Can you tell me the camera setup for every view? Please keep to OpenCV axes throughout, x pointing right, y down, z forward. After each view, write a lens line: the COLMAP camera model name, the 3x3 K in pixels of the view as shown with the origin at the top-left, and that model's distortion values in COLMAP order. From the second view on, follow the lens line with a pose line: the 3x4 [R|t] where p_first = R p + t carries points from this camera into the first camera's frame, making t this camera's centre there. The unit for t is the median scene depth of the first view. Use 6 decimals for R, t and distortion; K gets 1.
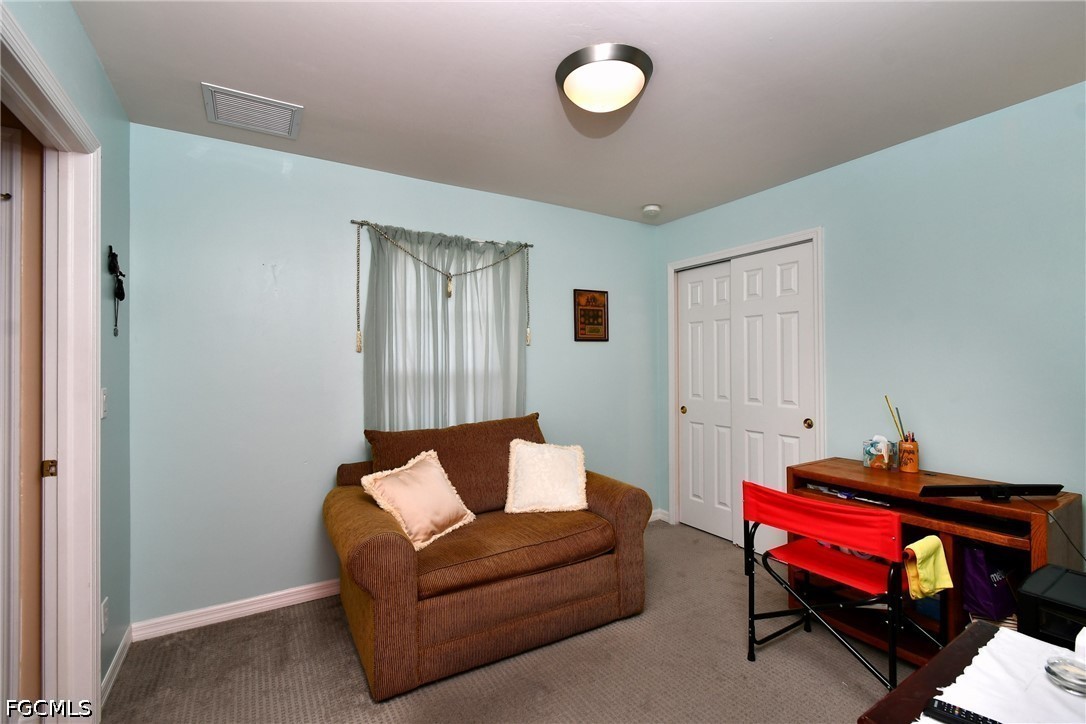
lens RADIAL K [[493.4, 0, 538.8], [0, 493.4, 360.5], [0, 0, 1]] dist [0.002894, -0.000903]
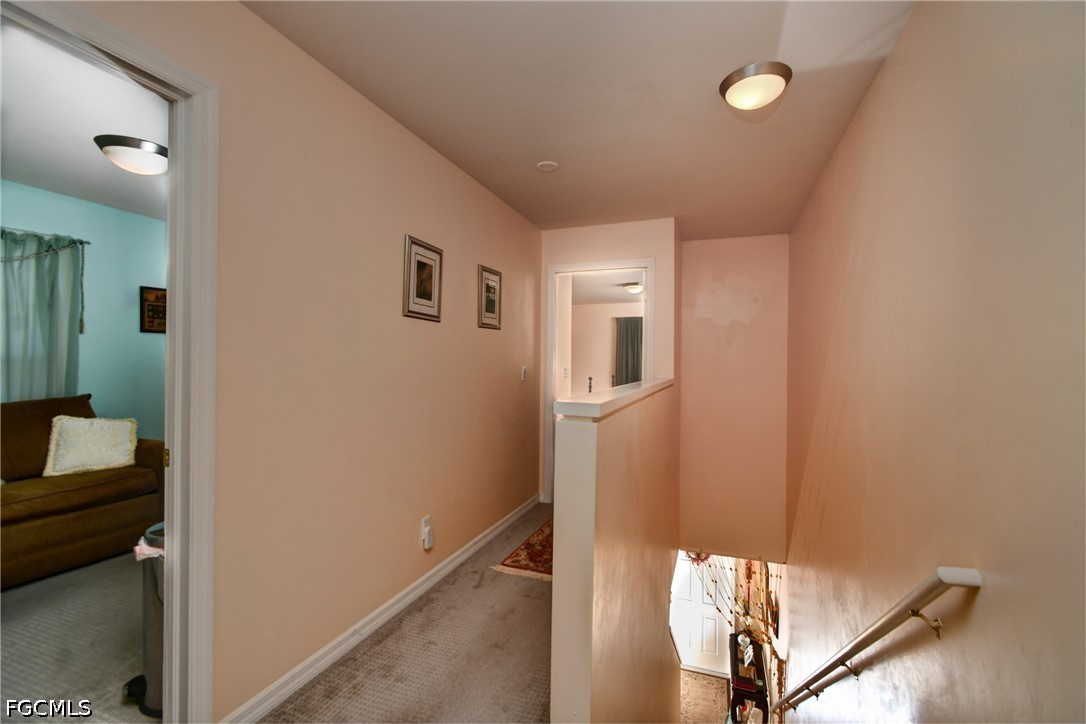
lens RADIAL K [[493.4, 0, 548.9], [0, 493.4, 367.6], [0, 0, 1]] dist [0.002894, -0.000903]
pose [[0.777100, 0.014131, 0.629219, 0.109412], [-0.025459, 0.999635, 0.008993, 0.009530], [-0.628862, -0.023008, 0.777176, -0.584927]]
